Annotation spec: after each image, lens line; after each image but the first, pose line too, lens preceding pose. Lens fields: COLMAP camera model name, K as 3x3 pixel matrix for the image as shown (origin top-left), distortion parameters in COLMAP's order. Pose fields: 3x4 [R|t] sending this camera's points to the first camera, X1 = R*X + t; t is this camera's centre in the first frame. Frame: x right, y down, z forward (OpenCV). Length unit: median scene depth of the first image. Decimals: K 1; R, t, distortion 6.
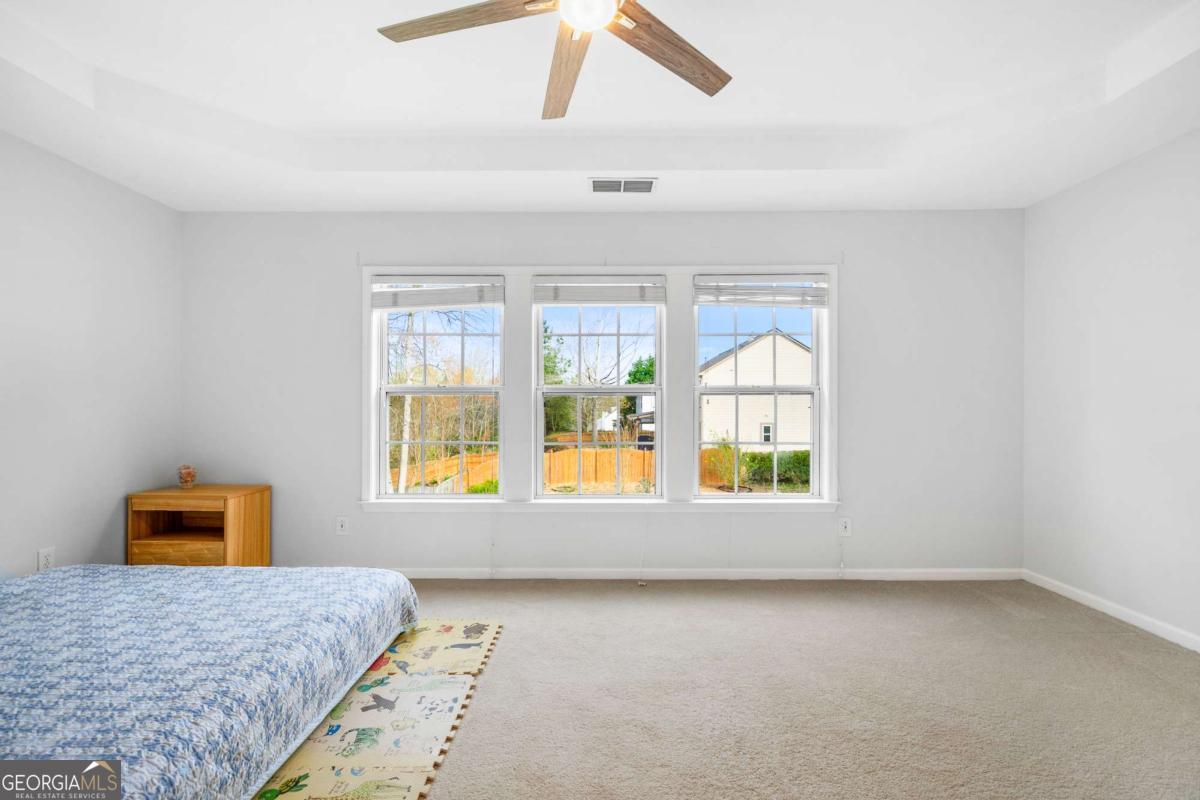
lens RADIAL K [[524.7, 0, 592.7], [0, 524.7, 406.6], [0, 0, 1]] dist [0.007618, -0.000020]
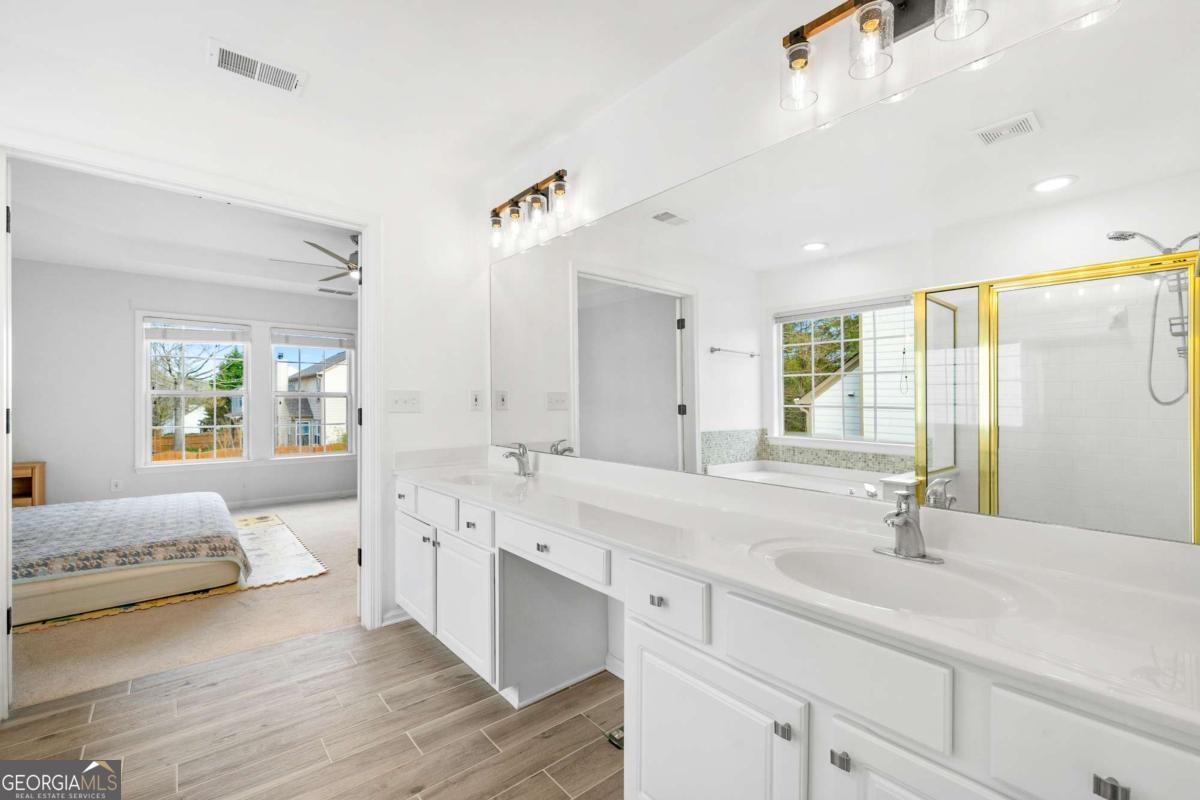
lens RADIAL K [[510.5, 0, 600.0], [0, 510.5, 400.0], [0, 0, 1]] dist [-0.000561, -0.000009]
pose [[0.747013, 0.008265, 0.664758, -0.456160], [-0.002008, 0.999946, -0.010176, 0.000920], [-0.664806, 0.006267, 0.746990, -1.037820]]
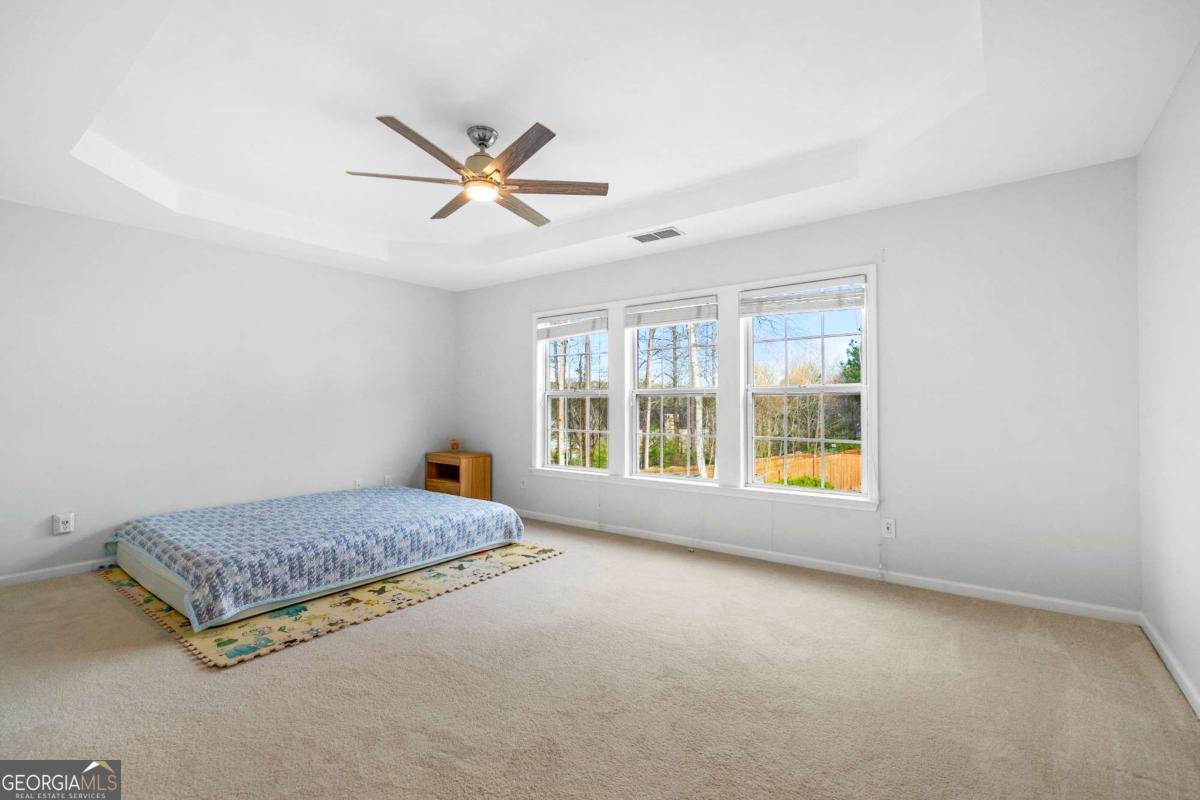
lens RADIAL K [[521.3, 0, 600.0], [0, 521.3, 400.0], [0, 0, 1]] dist [0.001941, 0.000021]
pose [[0.809630, -0.005008, -0.586919, 0.670469], [-0.000362, 0.999959, -0.009031, -0.001944], [0.586940, 0.007524, 0.809595, -0.118227]]
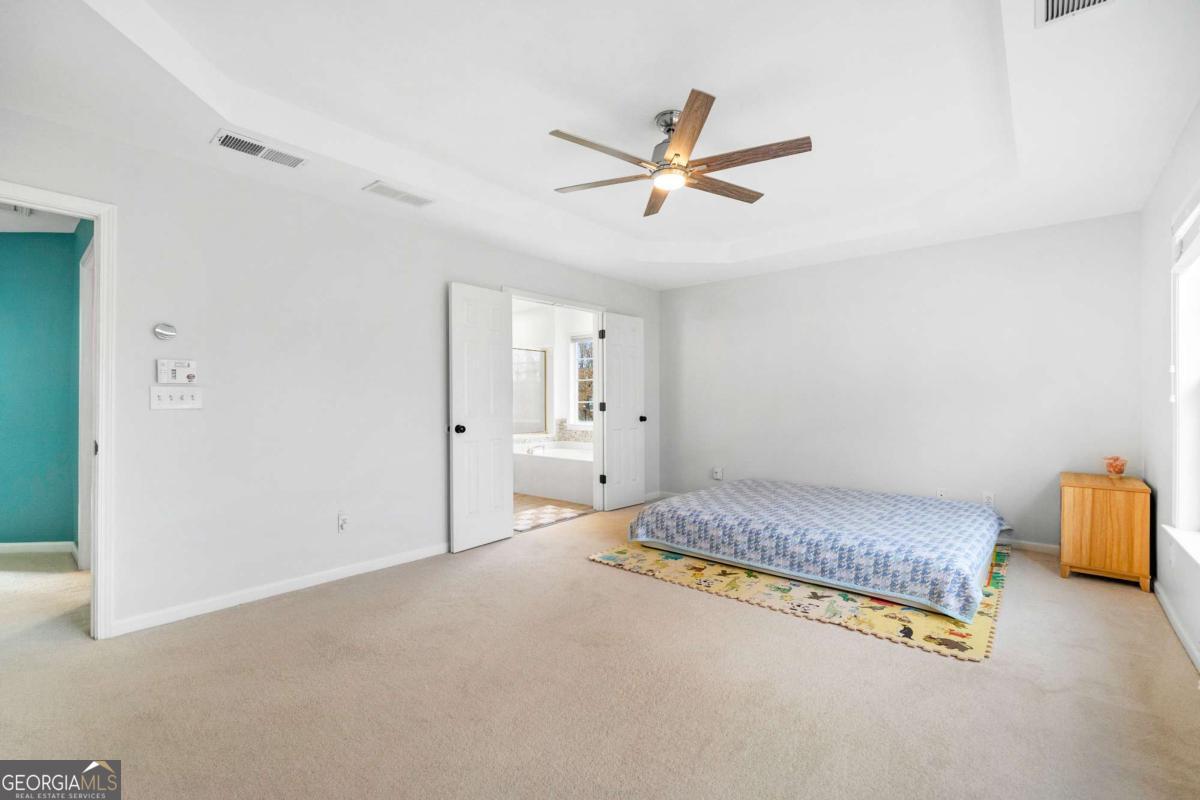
lens RADIAL K [[521.3, 0, 600.0], [0, 521.3, 400.0], [0, 0, 1]] dist [0.001941, 0.000021]
pose [[-0.631826, 0.002134, -0.775107, 0.728764], [0.001262, 0.999998, 0.001724, -0.003037], [0.775109, 0.000111, -0.631827, 0.922744]]
